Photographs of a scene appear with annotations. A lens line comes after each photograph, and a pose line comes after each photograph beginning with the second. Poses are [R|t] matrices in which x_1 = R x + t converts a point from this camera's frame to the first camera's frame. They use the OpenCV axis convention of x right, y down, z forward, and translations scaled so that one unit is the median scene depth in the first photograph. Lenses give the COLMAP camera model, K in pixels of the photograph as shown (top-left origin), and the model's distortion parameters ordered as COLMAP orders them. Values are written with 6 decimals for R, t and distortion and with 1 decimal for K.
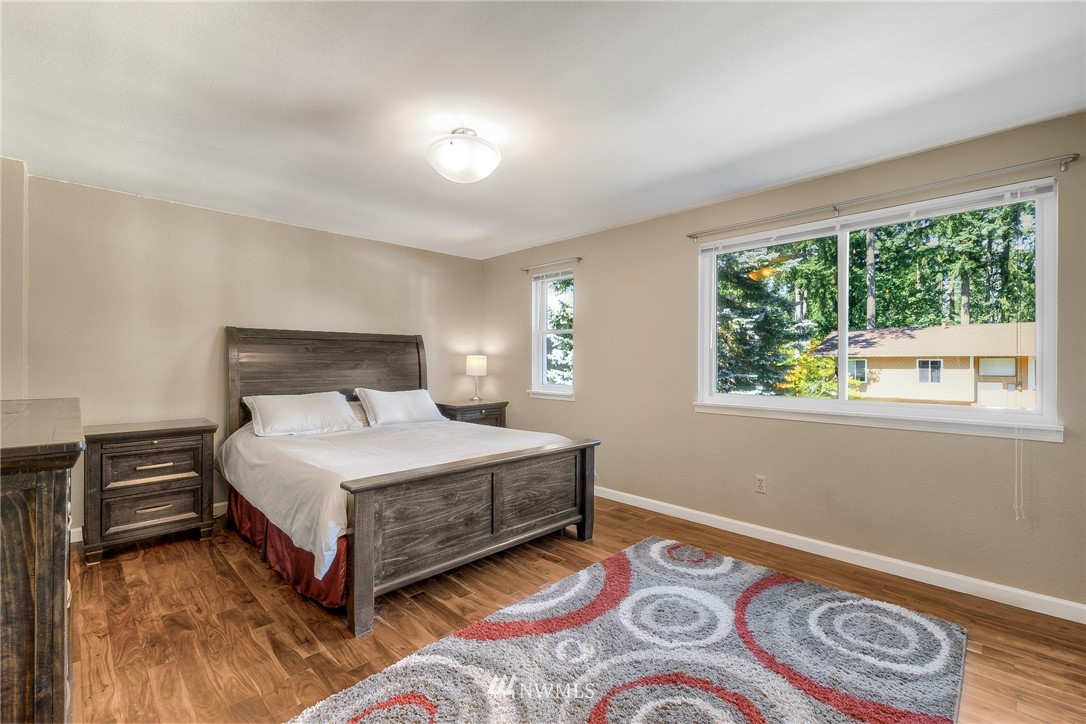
lens RADIAL K [[472.3, 0, 549.3], [0, 472.3, 362.2], [0, 0, 1]] dist [0.000585, 0.001397]
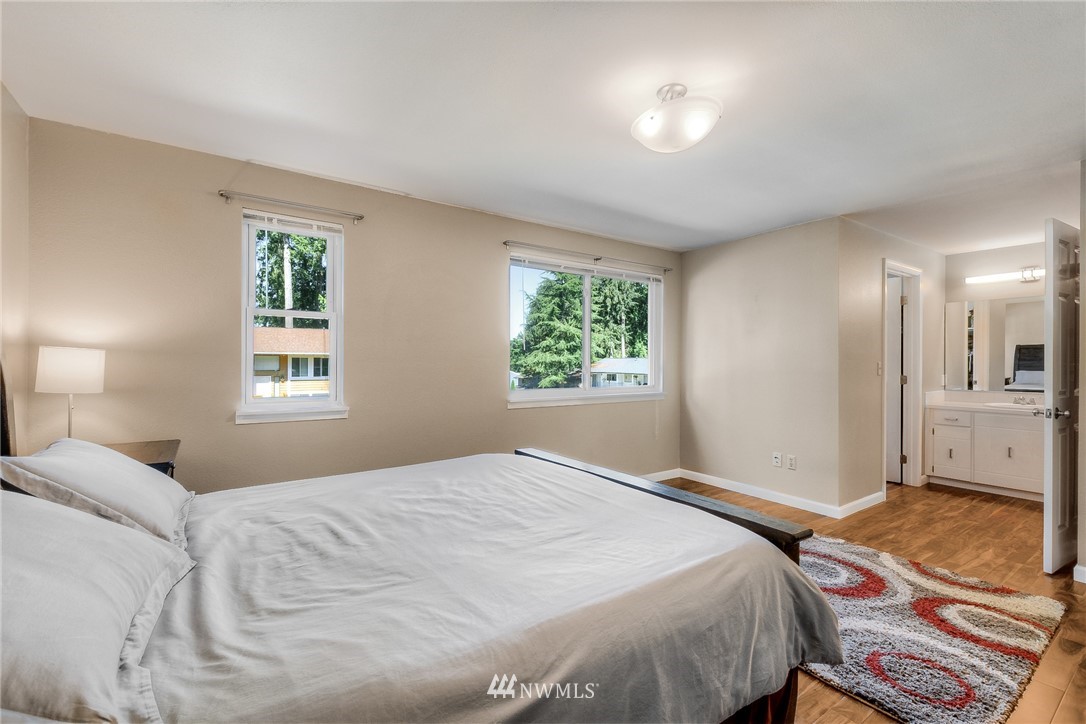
lens RADIAL K [[472.3, 0, 549.8], [0, 472.3, 363.2], [0, 0, 1]] dist [0.000585, 0.001397]
pose [[0.180227, -0.002612, 0.983622, -0.383690], [-0.007137, 0.999967, 0.003964, -0.001873], [-0.983599, -0.007734, 0.180203, 0.381030]]
